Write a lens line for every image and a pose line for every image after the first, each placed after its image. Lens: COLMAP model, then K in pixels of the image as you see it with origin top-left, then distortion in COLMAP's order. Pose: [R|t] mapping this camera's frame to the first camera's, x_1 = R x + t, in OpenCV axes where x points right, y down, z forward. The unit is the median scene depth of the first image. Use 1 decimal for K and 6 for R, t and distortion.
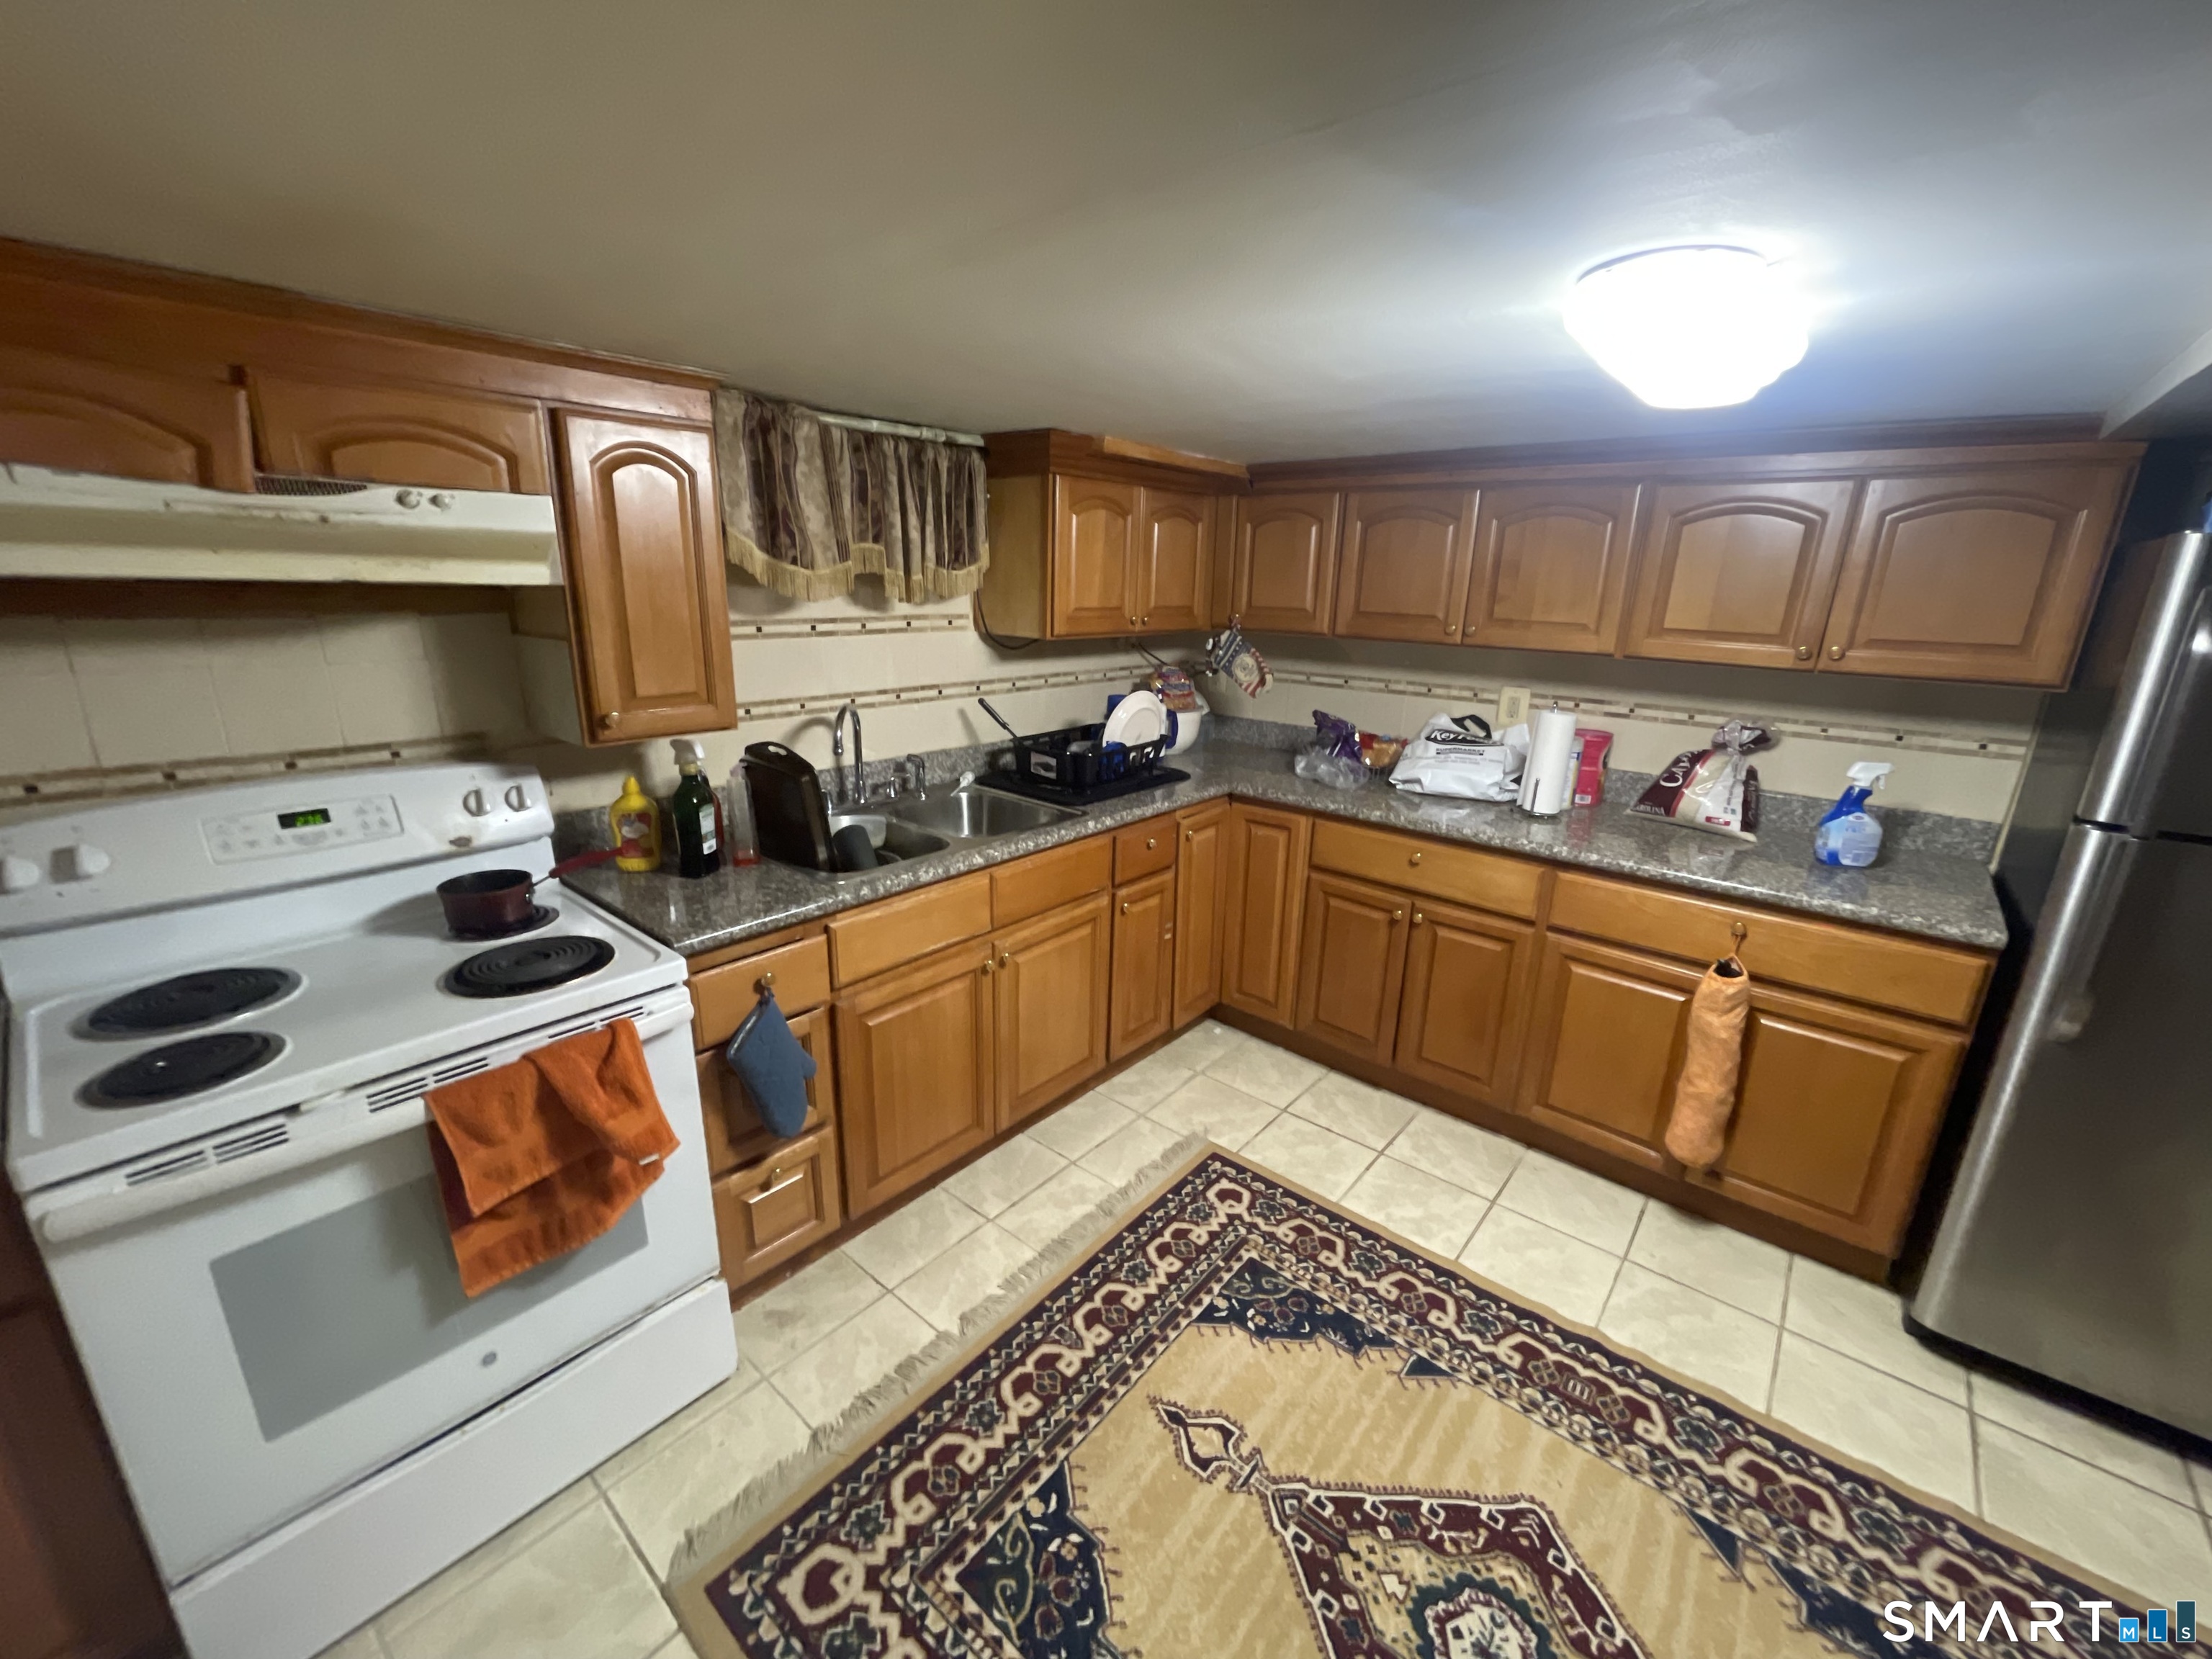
lens RADIAL K [[892.6, 0, 1106.0], [0, 892.6, 829.5], [0, 0, 1]] dist [-0.005653, 0.000051]
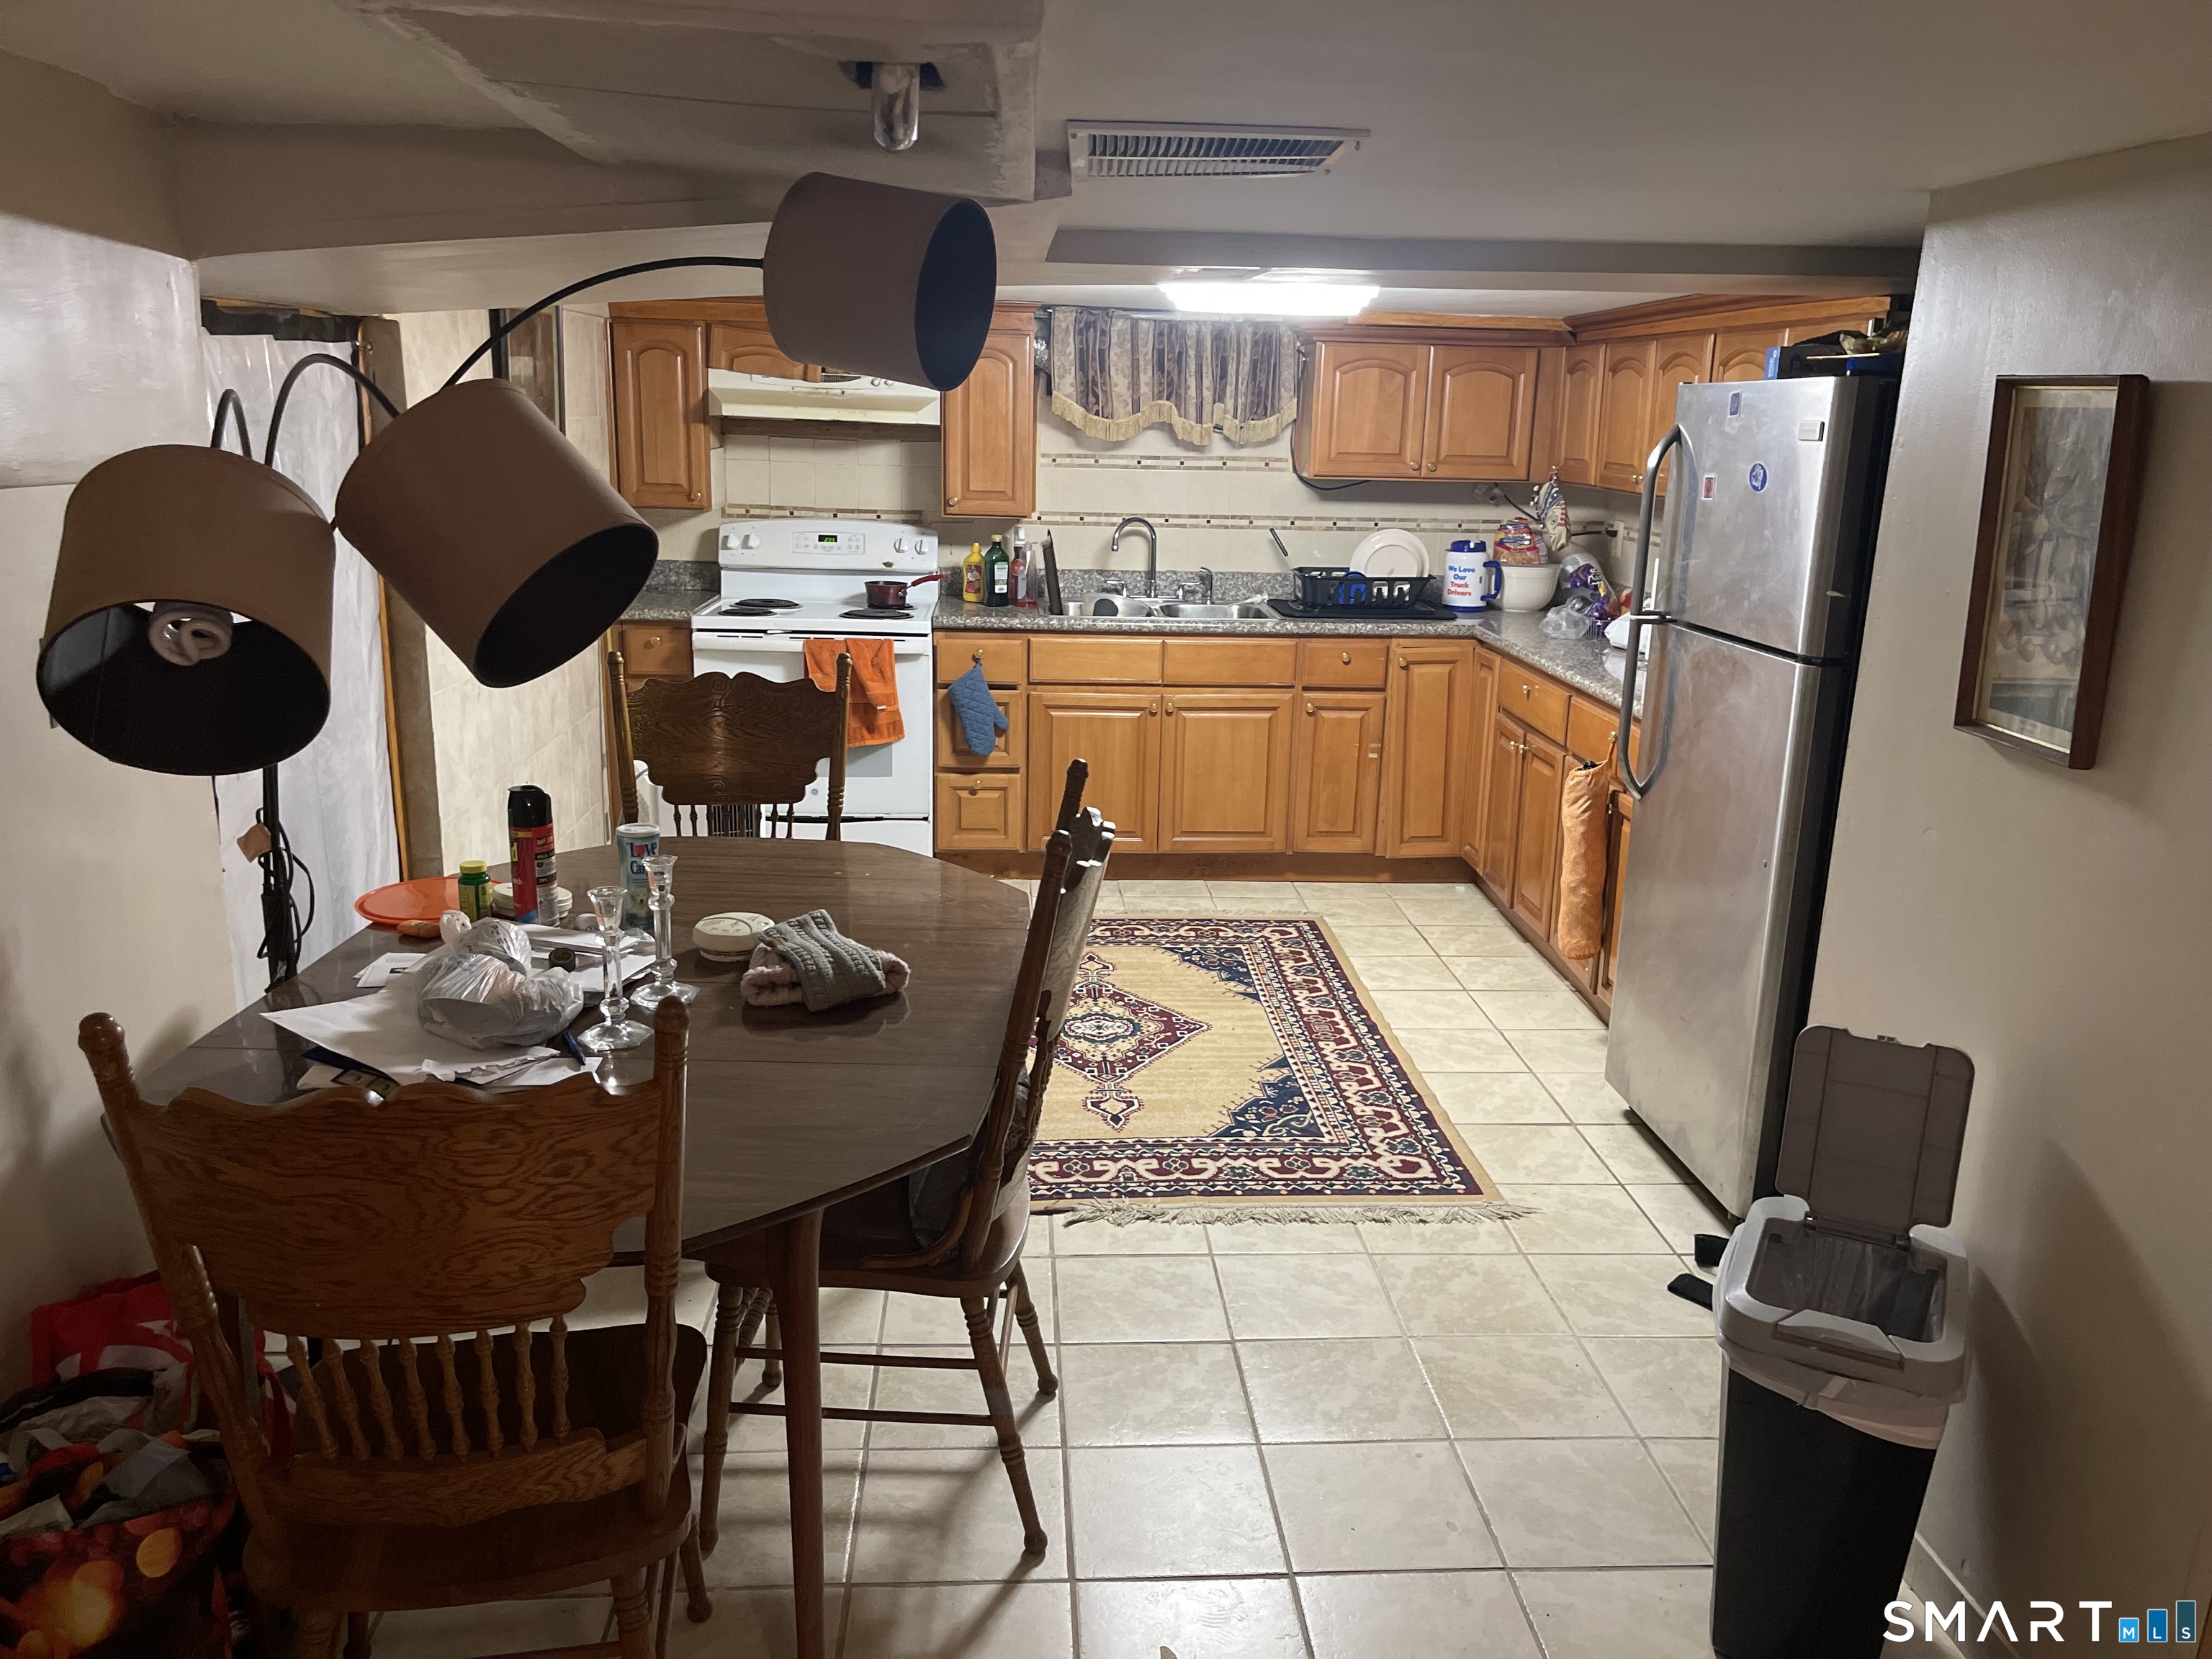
lens RADIAL K [[1654.7, 0, 1095.6], [0, 1654.7, 831.7], [0, 0, 1]] dist [0.051508, -0.067954]
pose [[0.692967, 0.174243, -0.699597, 1.731793], [-0.207938, 0.977424, 0.037472, 0.282117], [0.690332, 0.119506, 0.713554, -0.906584]]
